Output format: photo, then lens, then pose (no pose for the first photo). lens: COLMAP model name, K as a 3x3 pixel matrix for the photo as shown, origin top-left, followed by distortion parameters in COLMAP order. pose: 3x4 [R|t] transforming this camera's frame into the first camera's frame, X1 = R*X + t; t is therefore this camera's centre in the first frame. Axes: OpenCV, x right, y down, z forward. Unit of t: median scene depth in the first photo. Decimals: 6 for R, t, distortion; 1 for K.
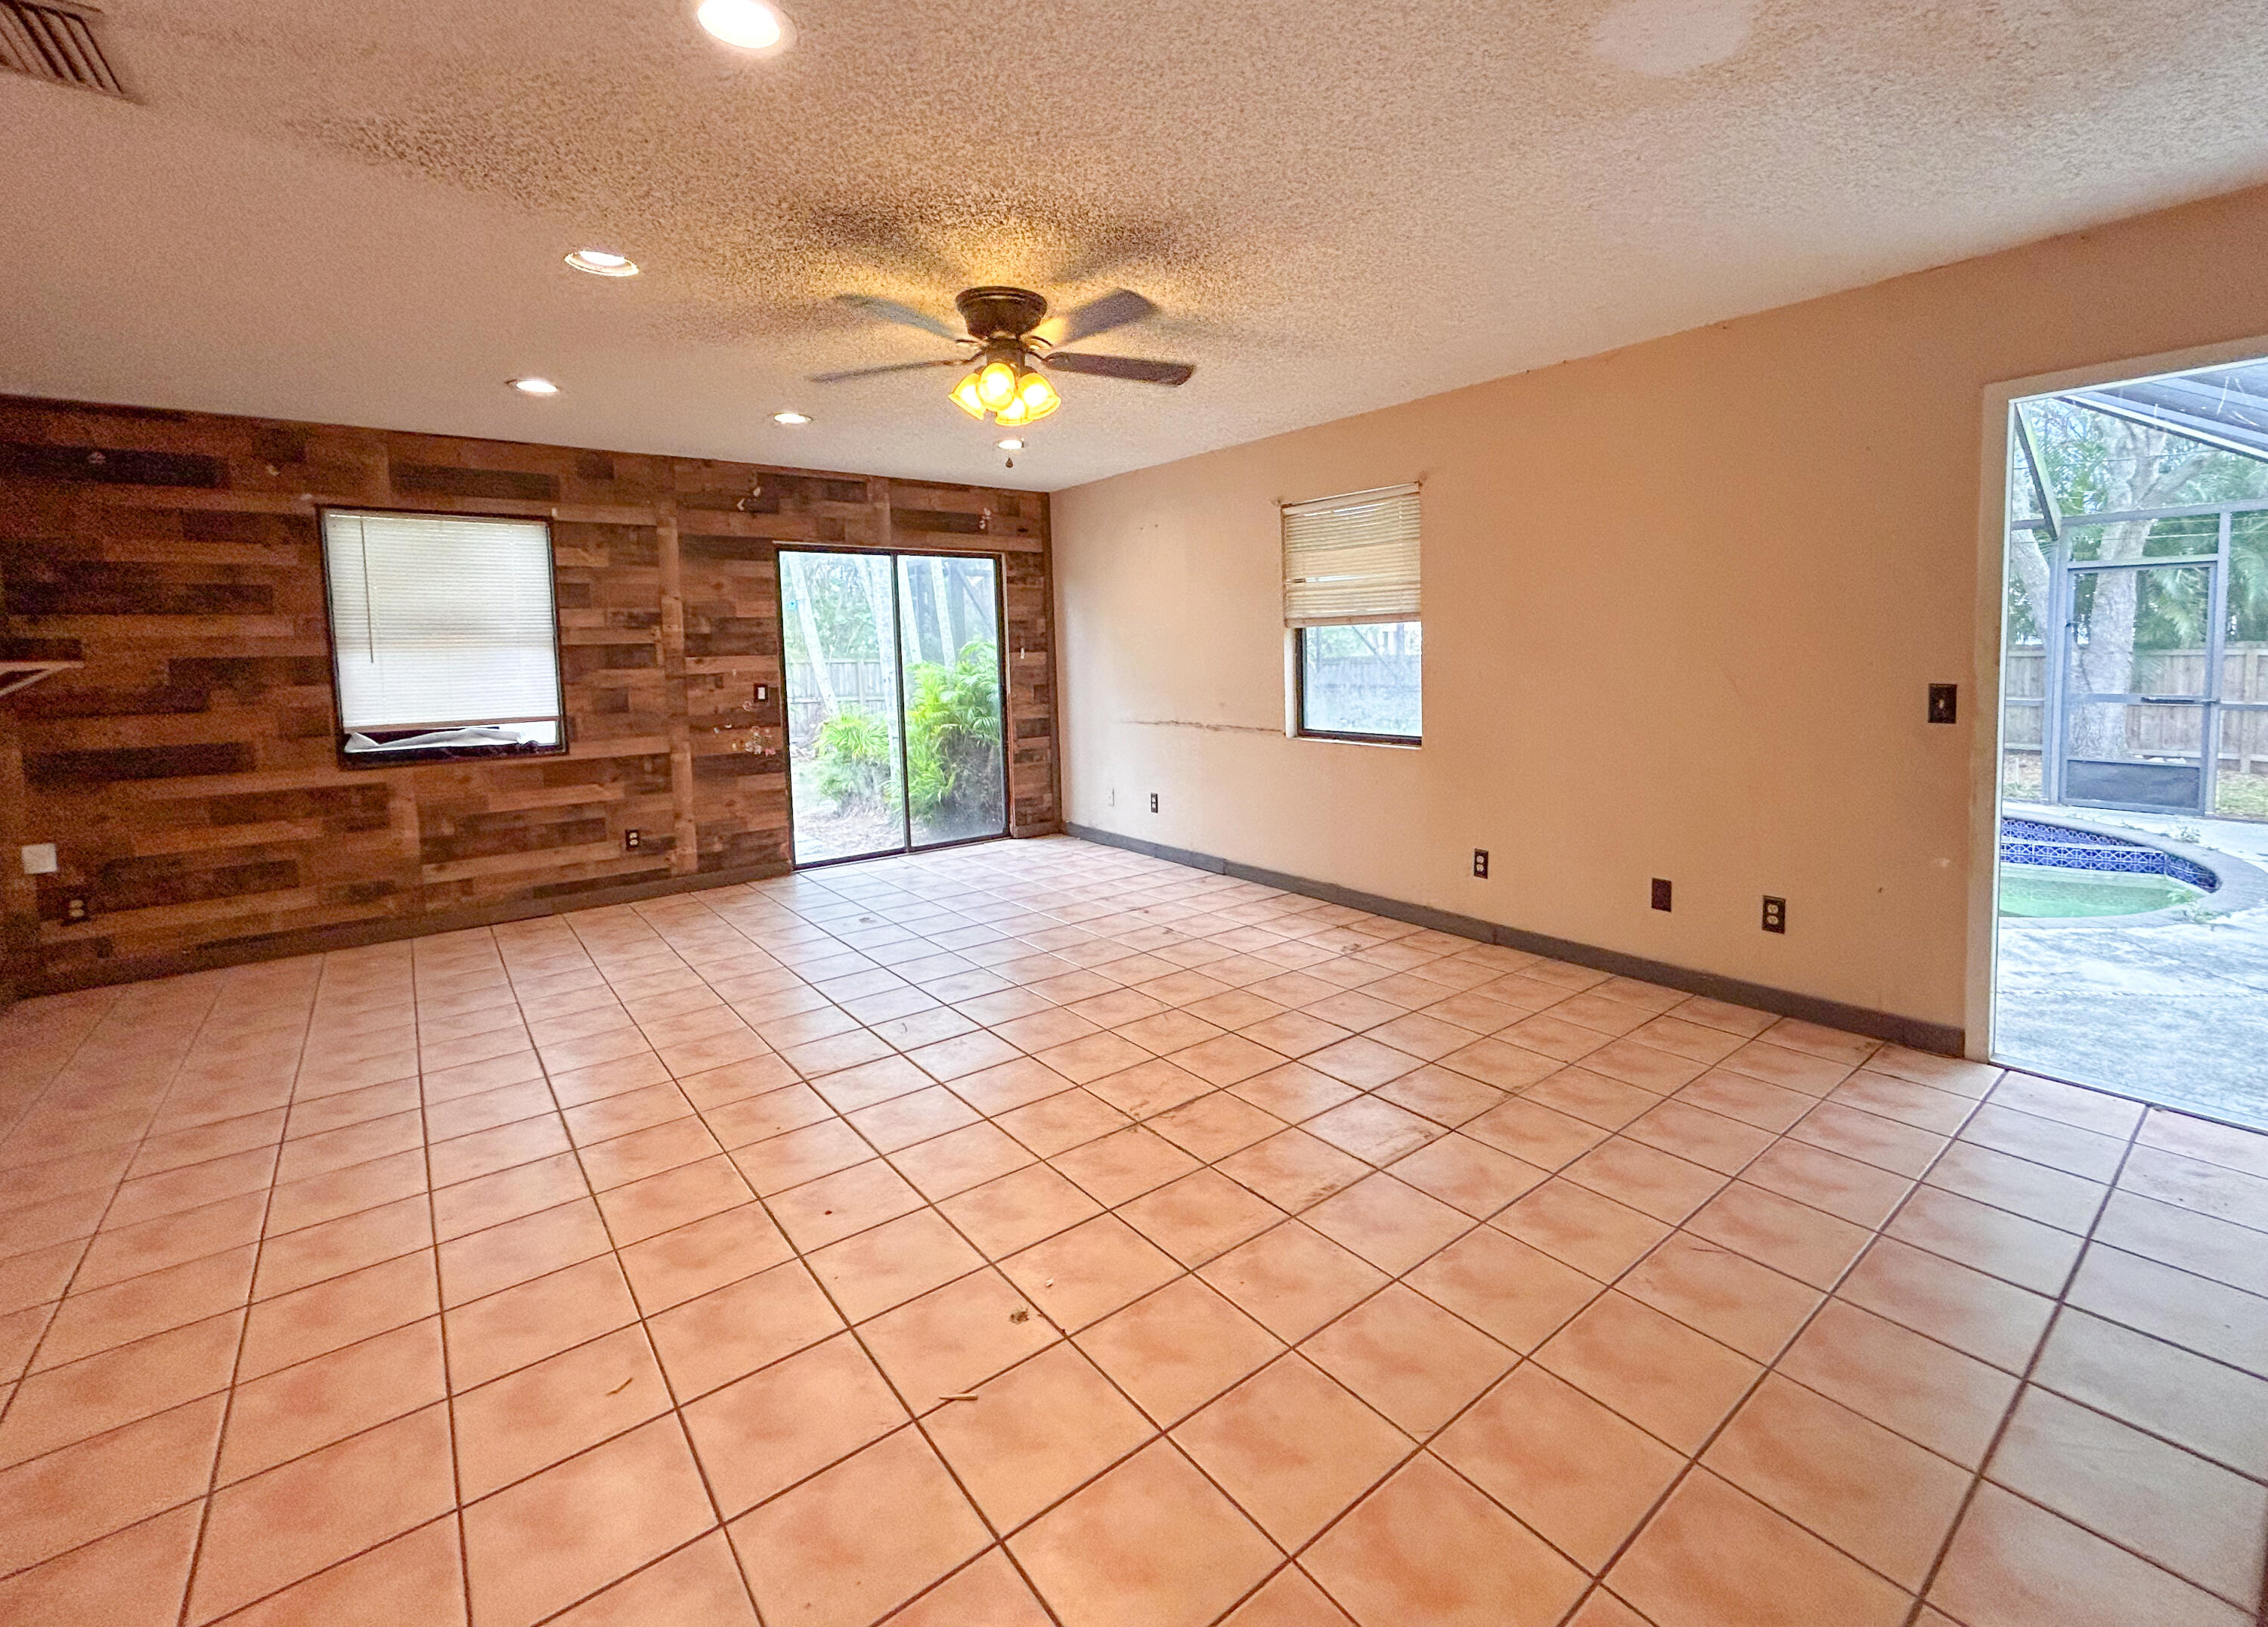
lens RADIAL K [[1015.1, 0, 1169.5], [0, 1015.1, 711.8], [0, 0, 1]] dist [0.002492, 0.000318]
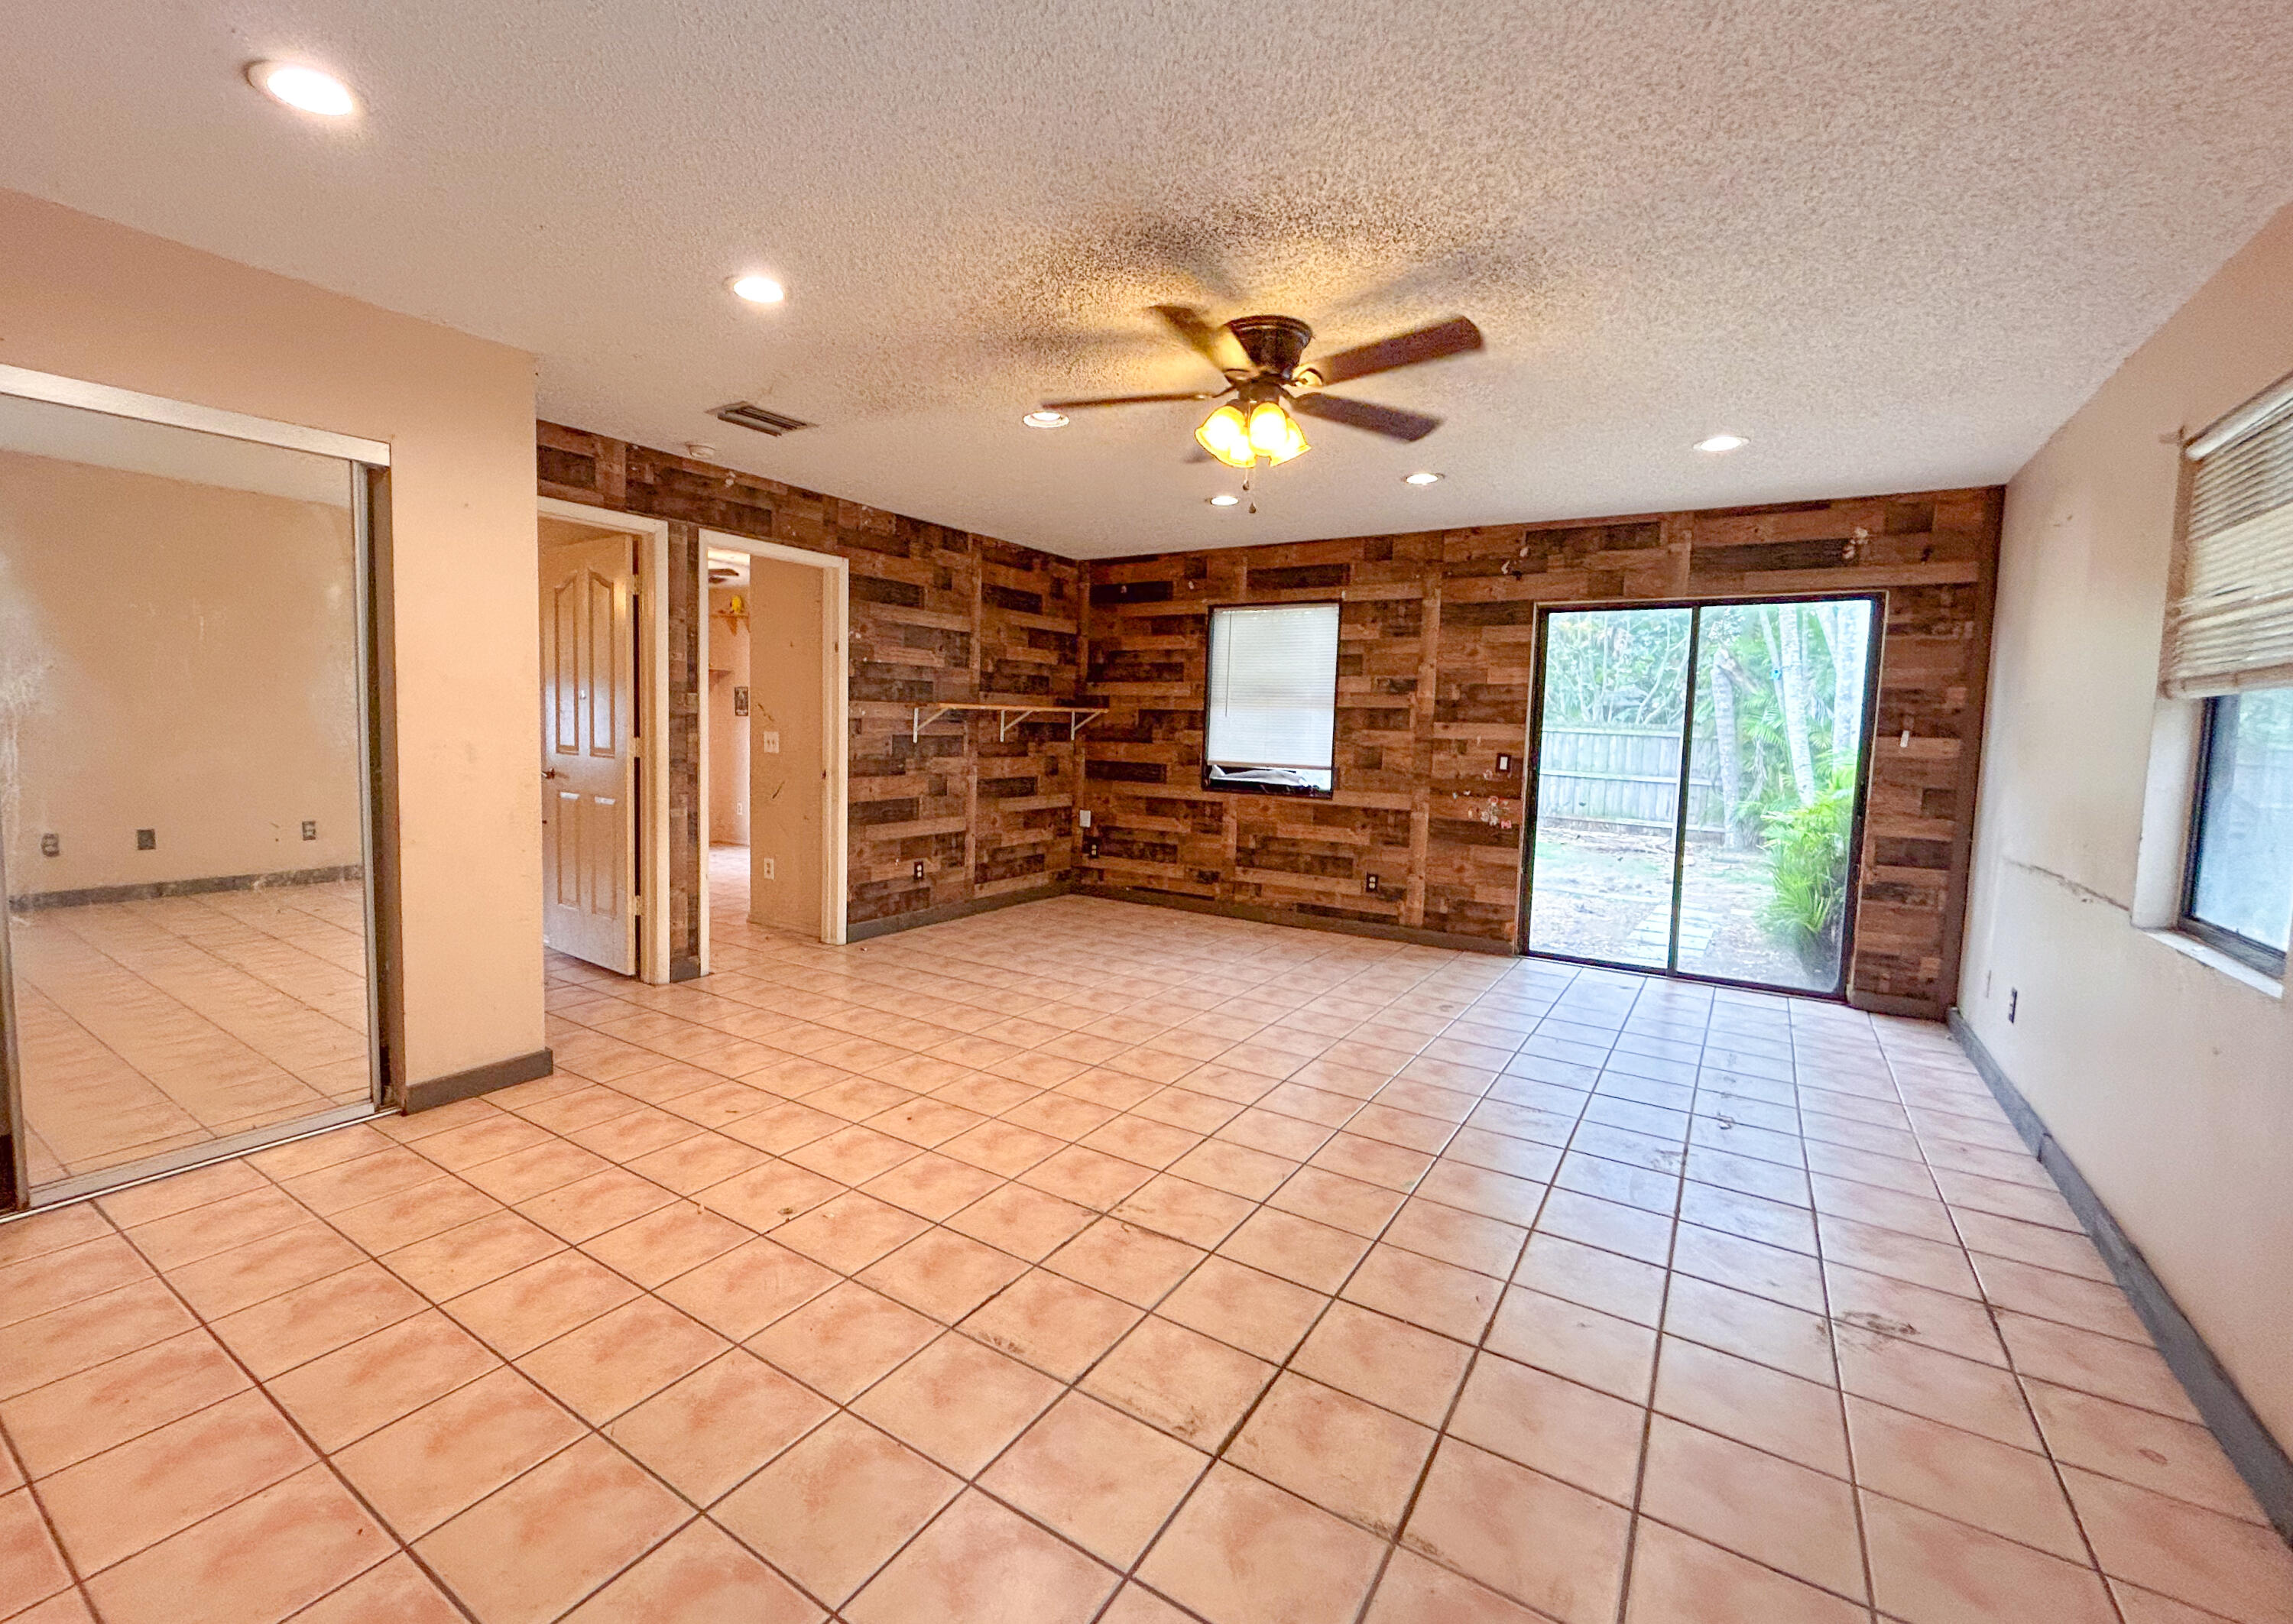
lens RADIAL K [[994.4, 0, 1056.3], [0, 994.4, 797.9], [0, 0, 1]] dist [0.002007, 0.000258]
pose [[0.267585, 0.107039, -0.957570, 0.421737], [-0.097107, 0.991746, 0.083724, -0.025125], [0.958629, 0.070584, 0.275770, 0.361478]]
